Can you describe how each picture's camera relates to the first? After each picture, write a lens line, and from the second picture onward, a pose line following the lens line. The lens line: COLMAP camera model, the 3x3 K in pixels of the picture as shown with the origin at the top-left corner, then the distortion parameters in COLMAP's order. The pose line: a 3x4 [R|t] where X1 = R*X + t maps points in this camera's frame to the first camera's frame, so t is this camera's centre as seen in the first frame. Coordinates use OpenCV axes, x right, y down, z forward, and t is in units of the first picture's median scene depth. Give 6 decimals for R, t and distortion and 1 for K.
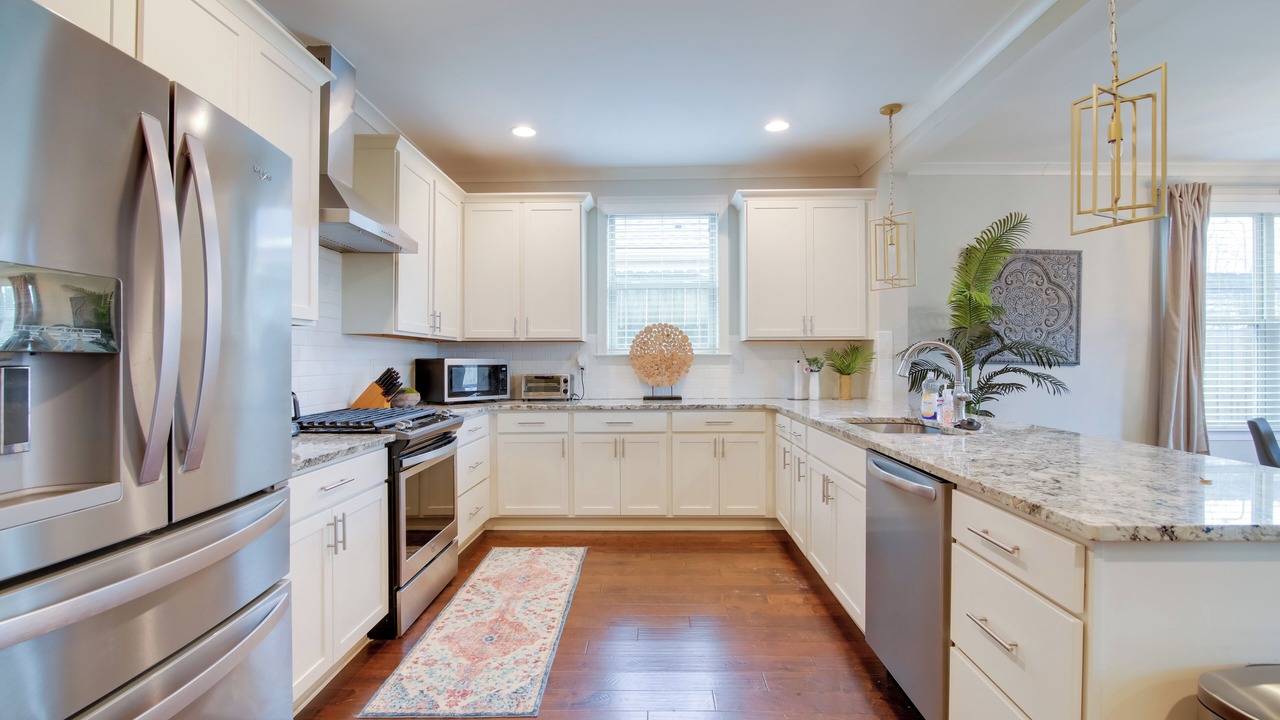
lens RADIAL K [[584.5, 0, 640.0], [0, 584.5, 360.0], [0, 0, 1]] dist [-0.017732, 0.000130]
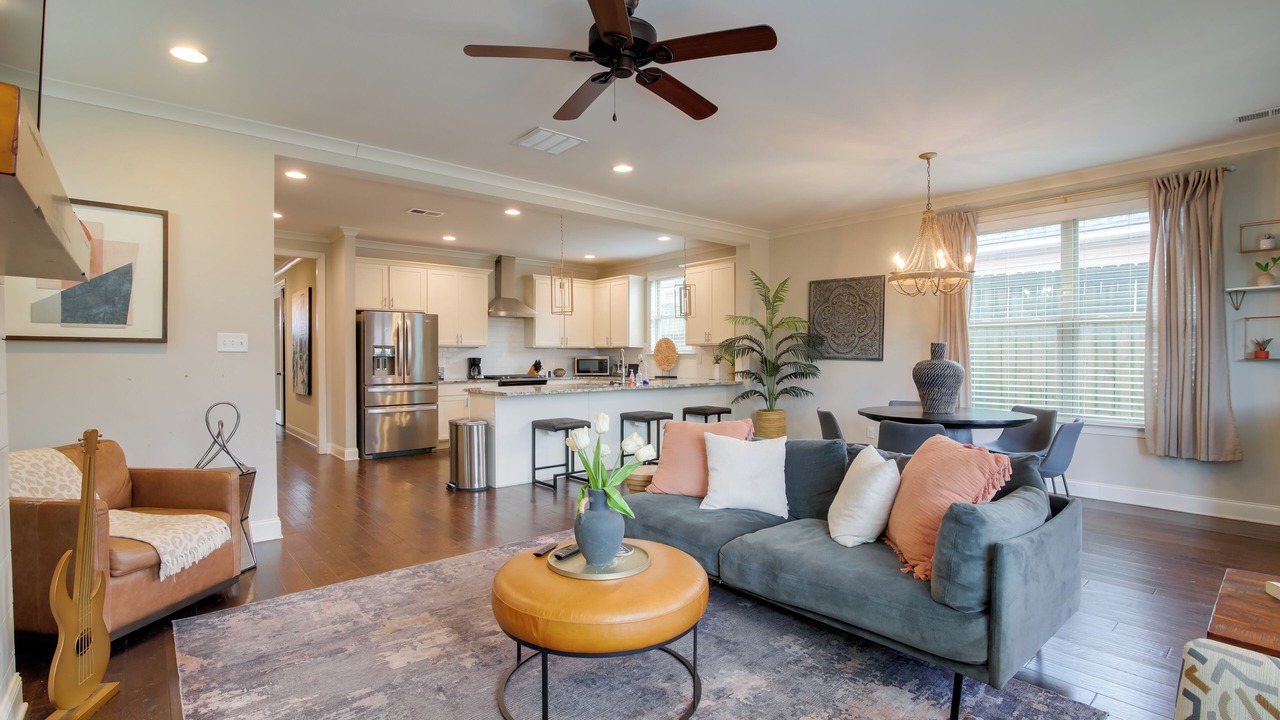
lens RADIAL K [[584.5, 0, 640.0], [0, 584.5, 360.0], [0, 0, 1]] dist [-0.017732, 0.000130]
pose [[0.669228, 0.003510, -0.743049, 1.390377], [-0.006248, 0.999980, -0.000903, 0.012482], [0.743031, 0.005247, 0.669236, -0.324134]]
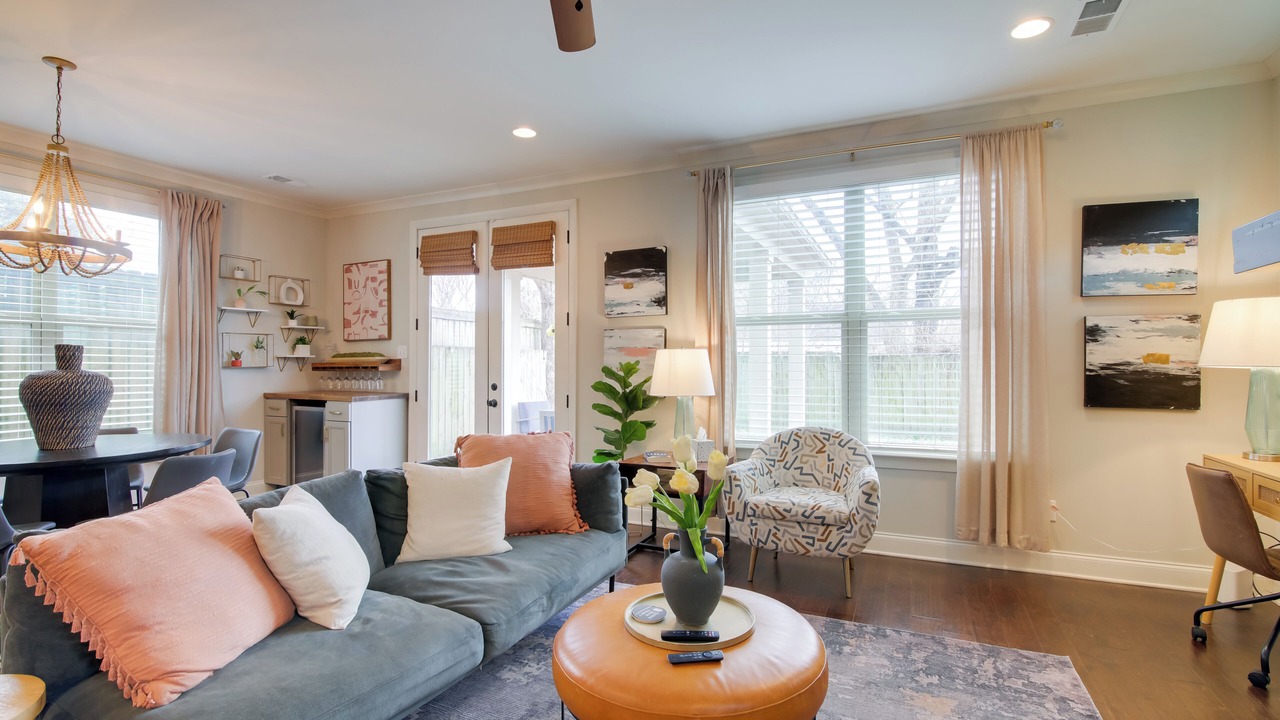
lens RADIAL K [[584.5, 0, 640.0], [0, 584.5, 360.0], [0, 0, 1]] dist [-0.017732, 0.000130]
pose [[0.393264, 0.009074, 0.919381, 0.699448], [0.005558, 0.999910, -0.012246, 0.008162], [-0.919409, 0.009926, 0.393178, -0.166295]]
